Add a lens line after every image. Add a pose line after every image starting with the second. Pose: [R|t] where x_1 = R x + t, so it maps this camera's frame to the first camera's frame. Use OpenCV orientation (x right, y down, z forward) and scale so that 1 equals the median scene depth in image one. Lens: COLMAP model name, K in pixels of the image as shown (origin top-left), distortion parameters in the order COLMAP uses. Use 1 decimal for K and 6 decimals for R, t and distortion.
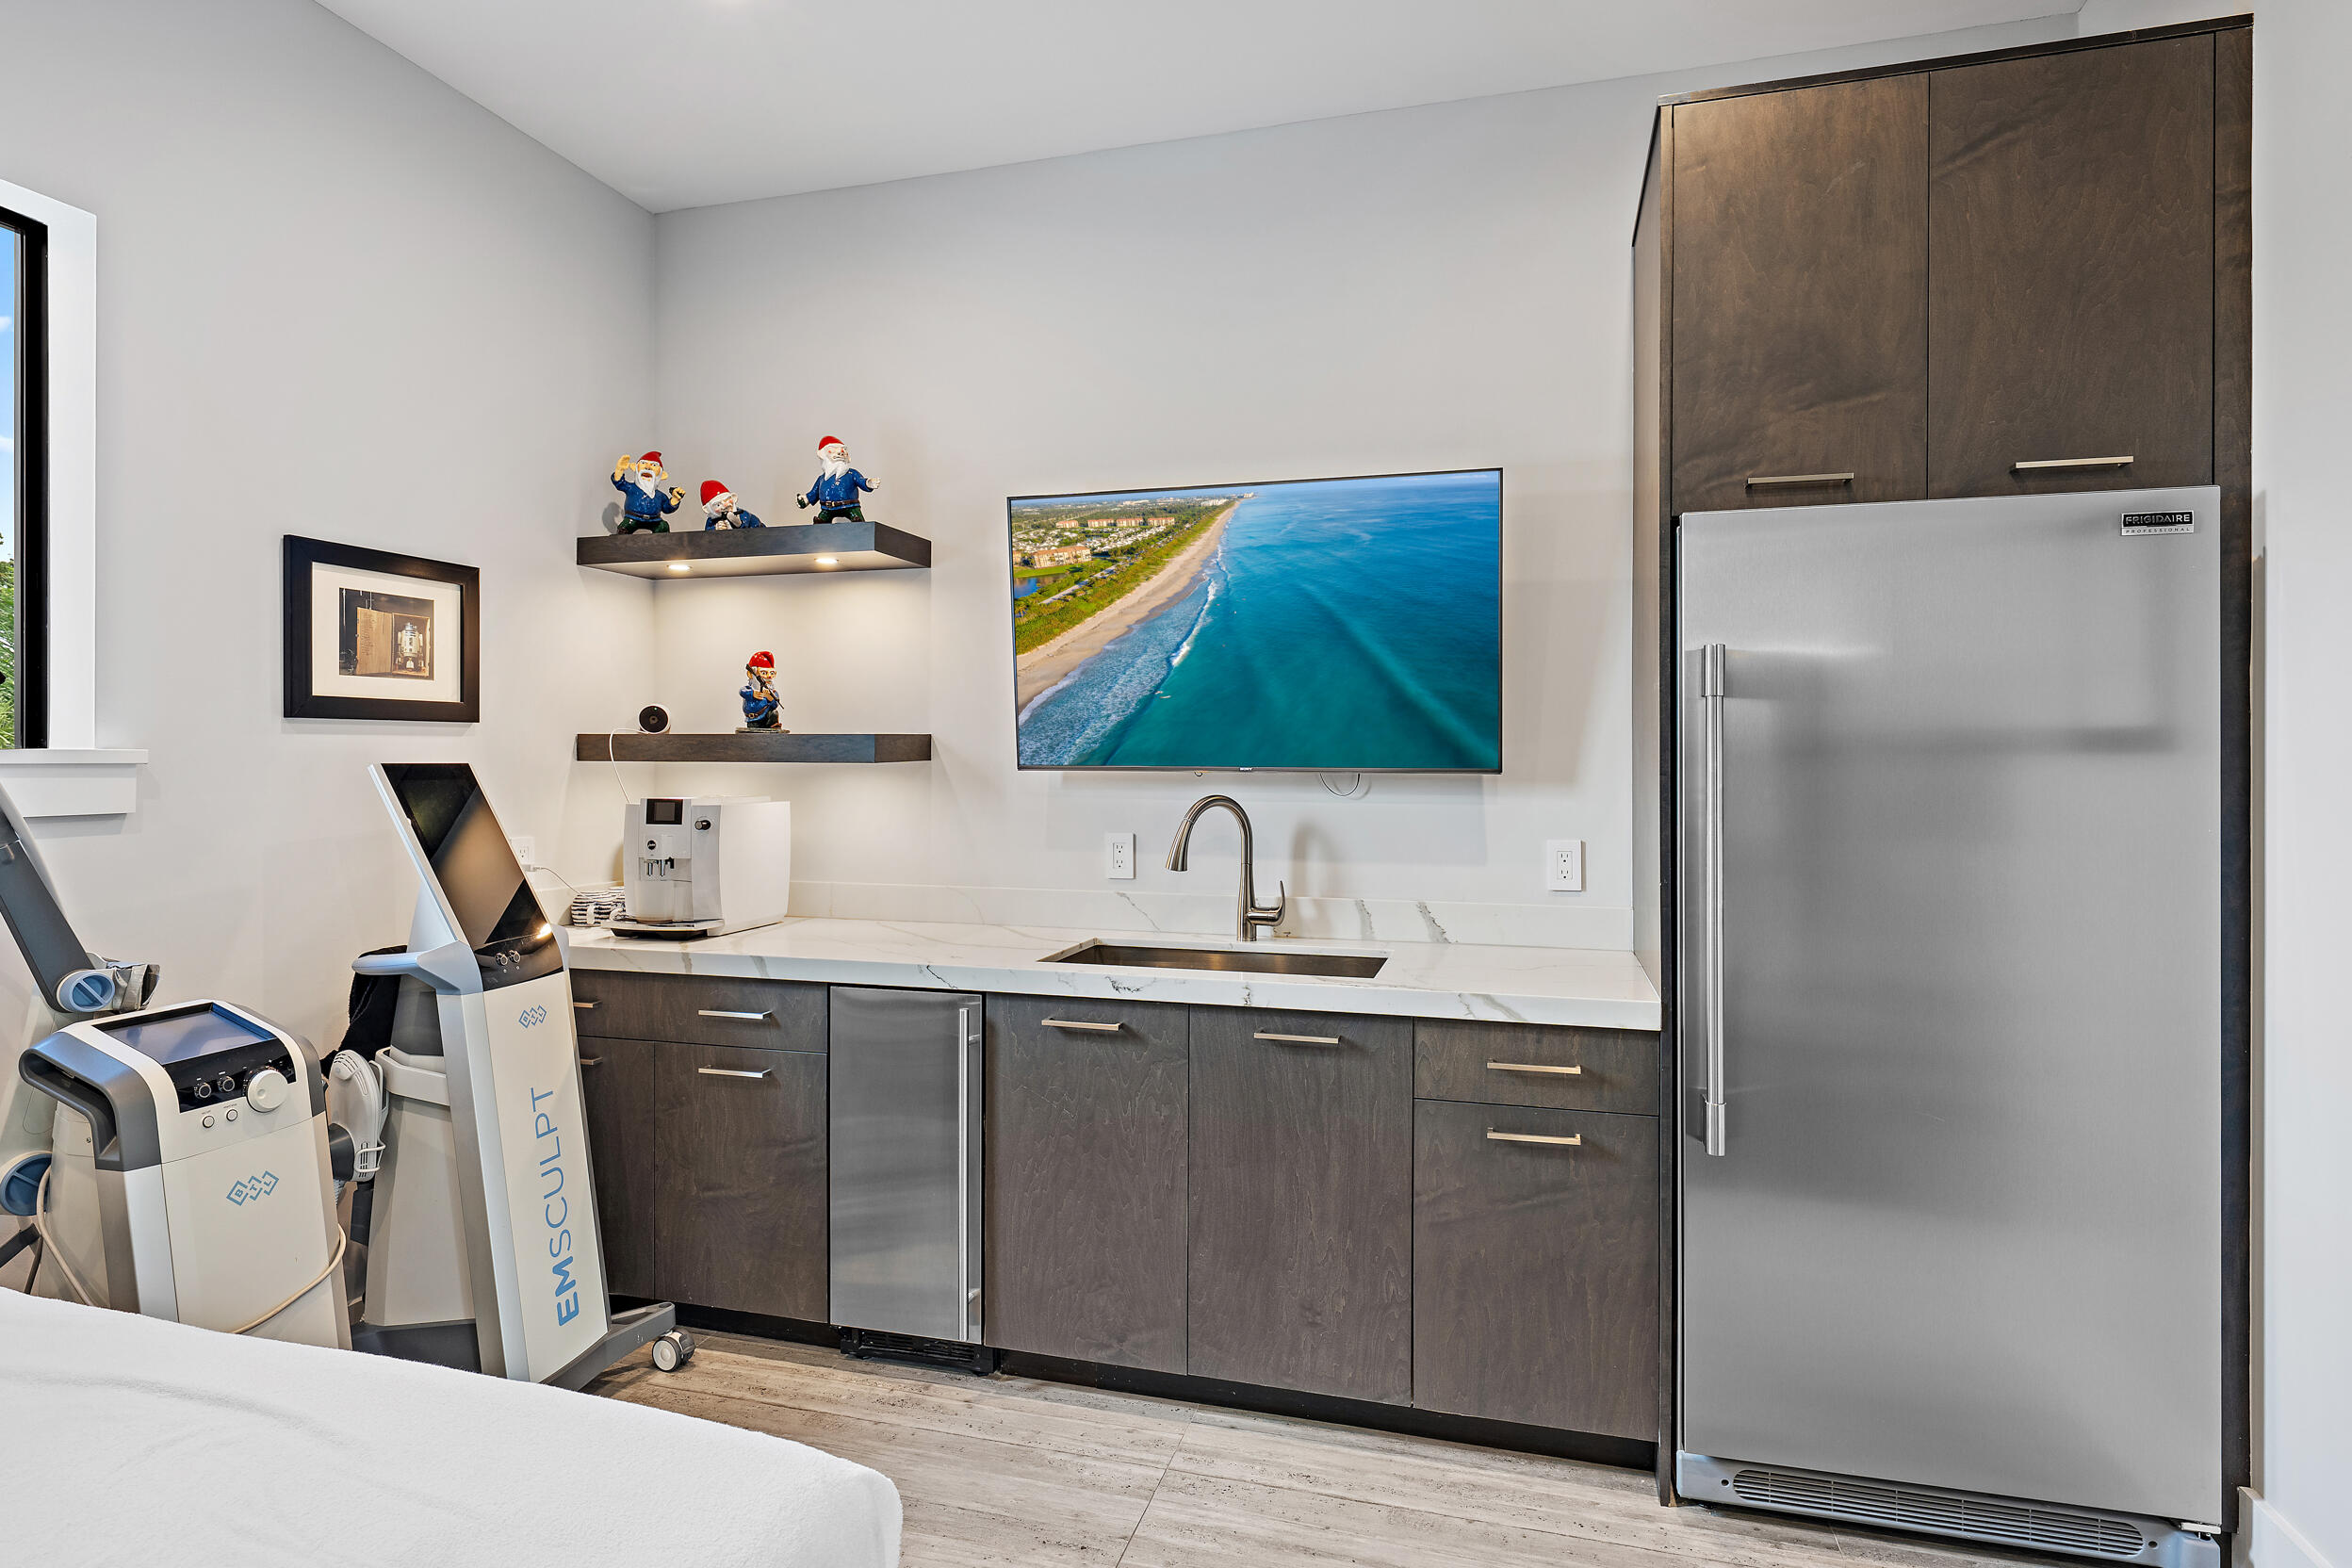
lens RADIAL K [[1230.0, 0, 1191.0], [0, 1230.0, 759.6], [0, 0, 1]] dist [-0.000658, -0.001532]
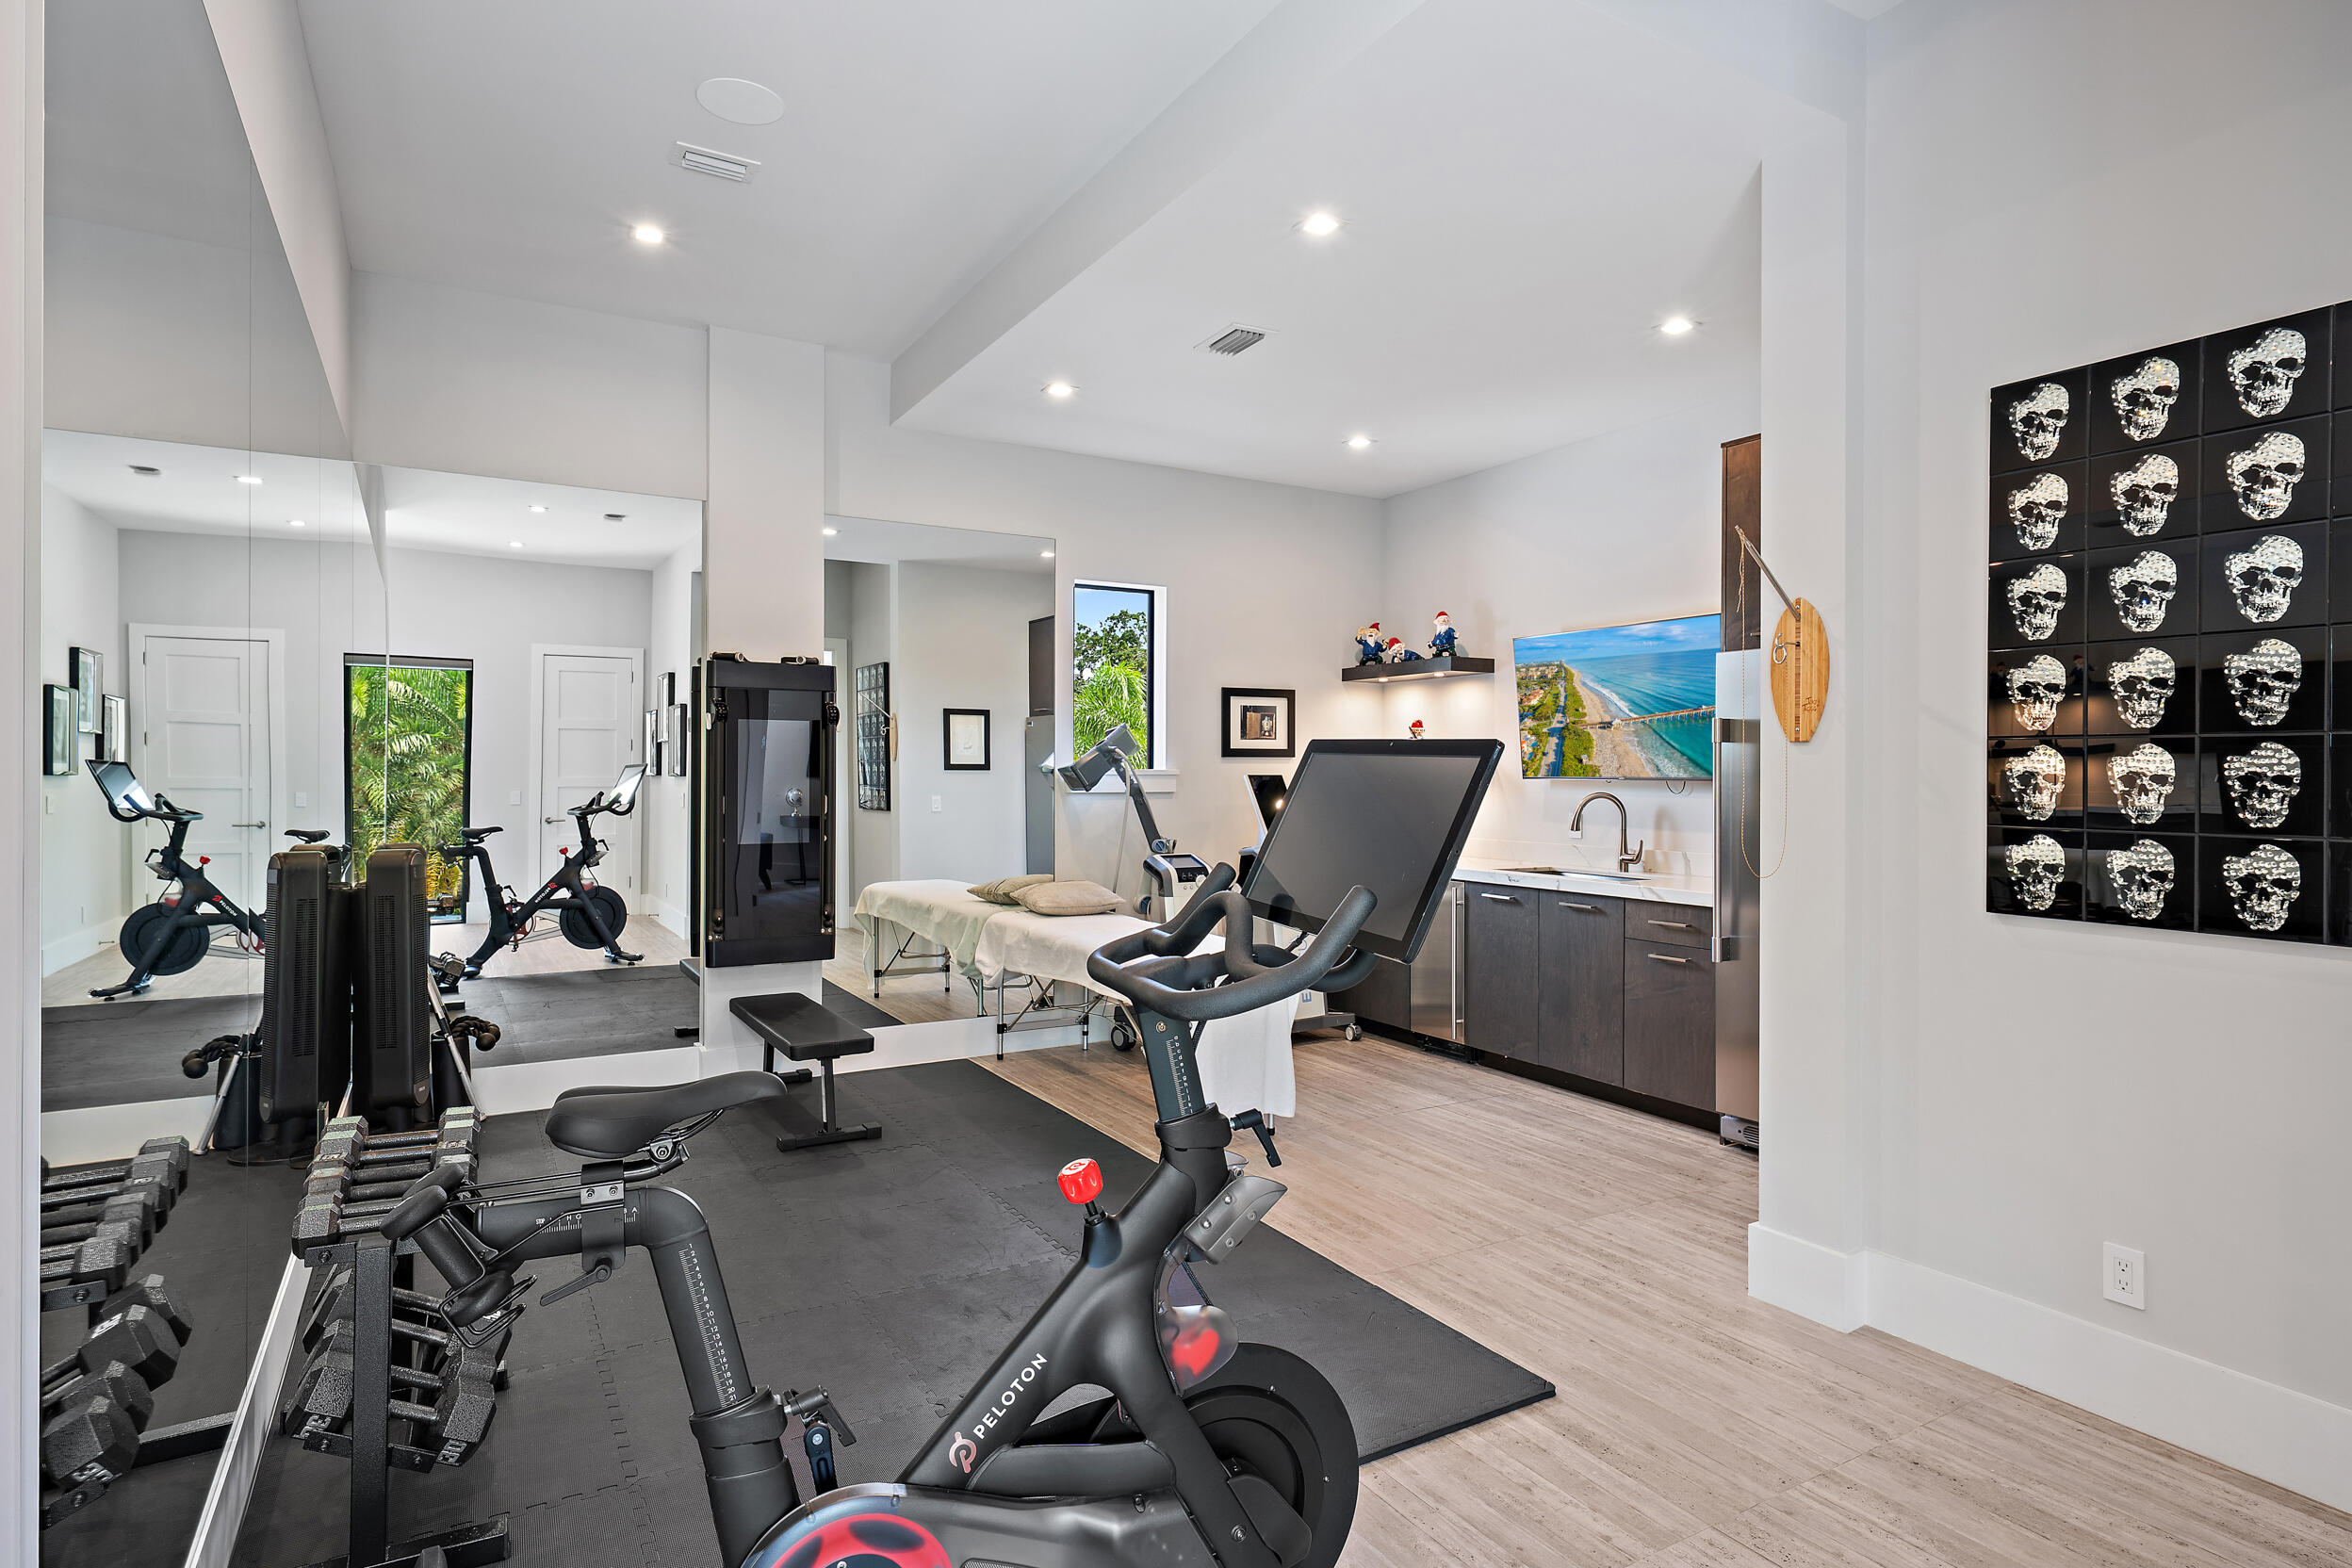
lens RADIAL K [[1230.0, 0, 1169.6], [0, 1230.0, 783.1], [0, 0, 1]] dist [-0.000658, -0.001532]
pose [[0.713062, 0.004998, -0.701083, 0.886798], [-0.002755, 0.999987, 0.004326, 0.008558], [0.701095, -0.001153, 0.713067, -0.820734]]
